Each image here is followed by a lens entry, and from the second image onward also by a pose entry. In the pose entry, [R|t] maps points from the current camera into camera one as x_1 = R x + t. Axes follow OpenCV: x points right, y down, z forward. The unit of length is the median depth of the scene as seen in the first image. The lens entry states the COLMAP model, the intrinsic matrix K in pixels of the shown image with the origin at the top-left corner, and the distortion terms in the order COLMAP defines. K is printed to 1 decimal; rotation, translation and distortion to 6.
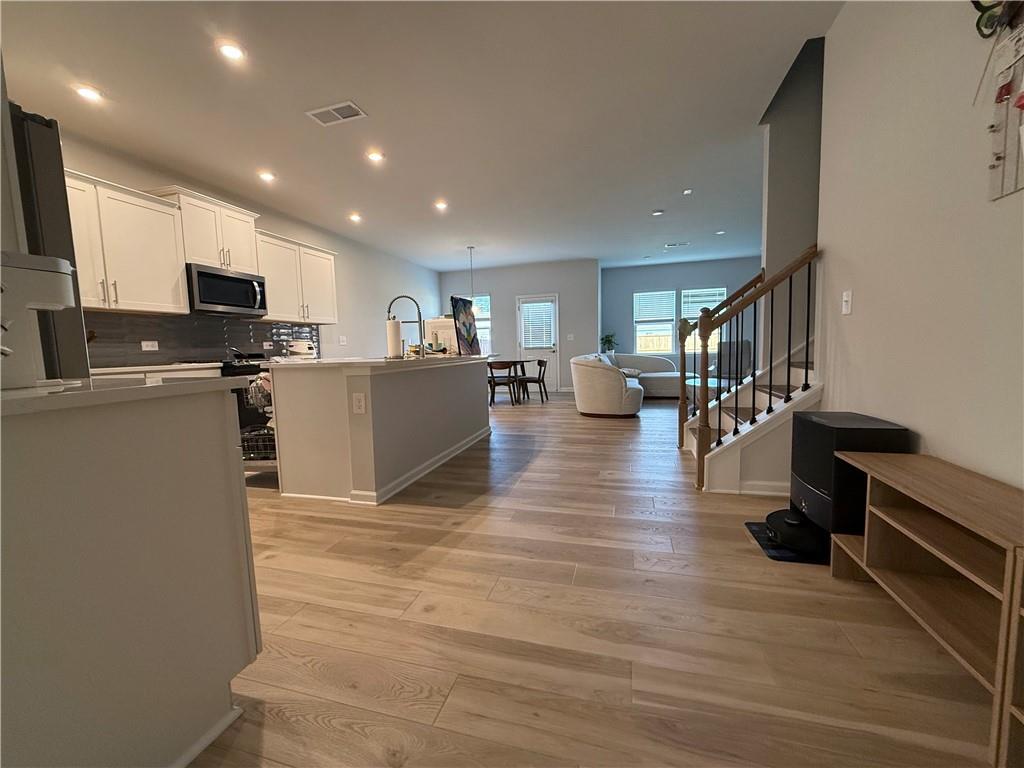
lens RADIAL K [[404.1, 0, 512.6], [0, 404.1, 384.5], [0, 0, 1]] dist [-0.000651, -0.000403]
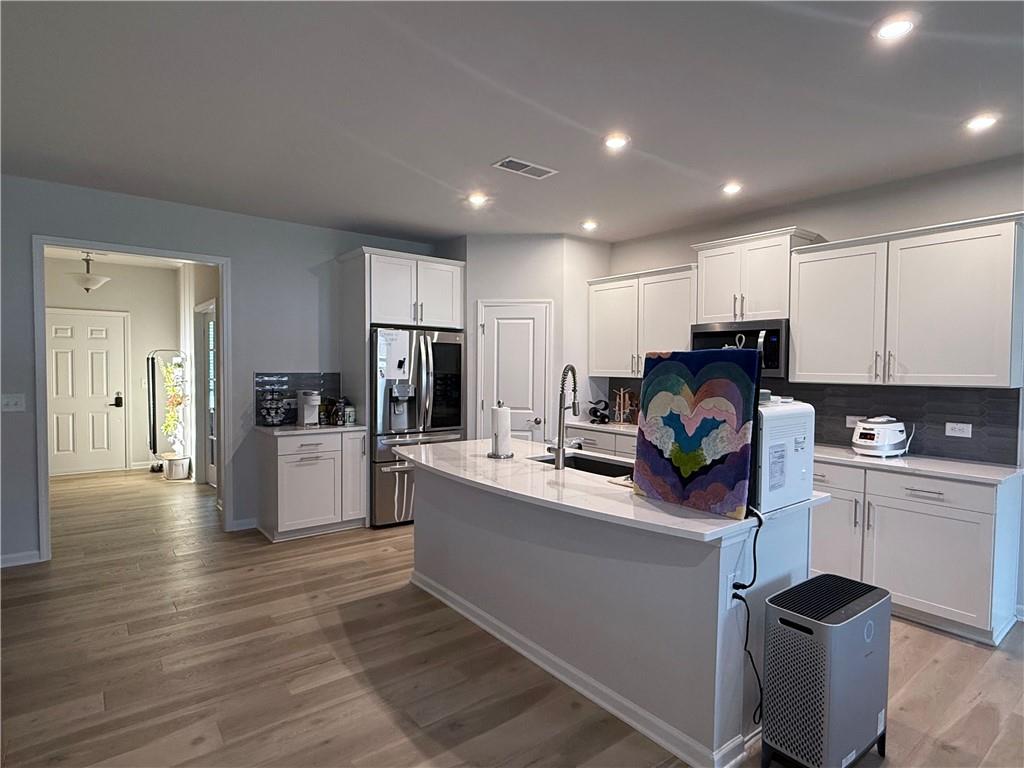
lens RADIAL K [[553.2, 0, 510.0], [0, 553.2, 383.9], [0, 0, 1]] dist [-0.003335, -0.001006]
pose [[-0.590170, 0.050829, -0.805677, 0.381828], [-0.065716, 0.991679, 0.110702, -0.229530], [0.804600, 0.118279, -0.581919, 1.160325]]
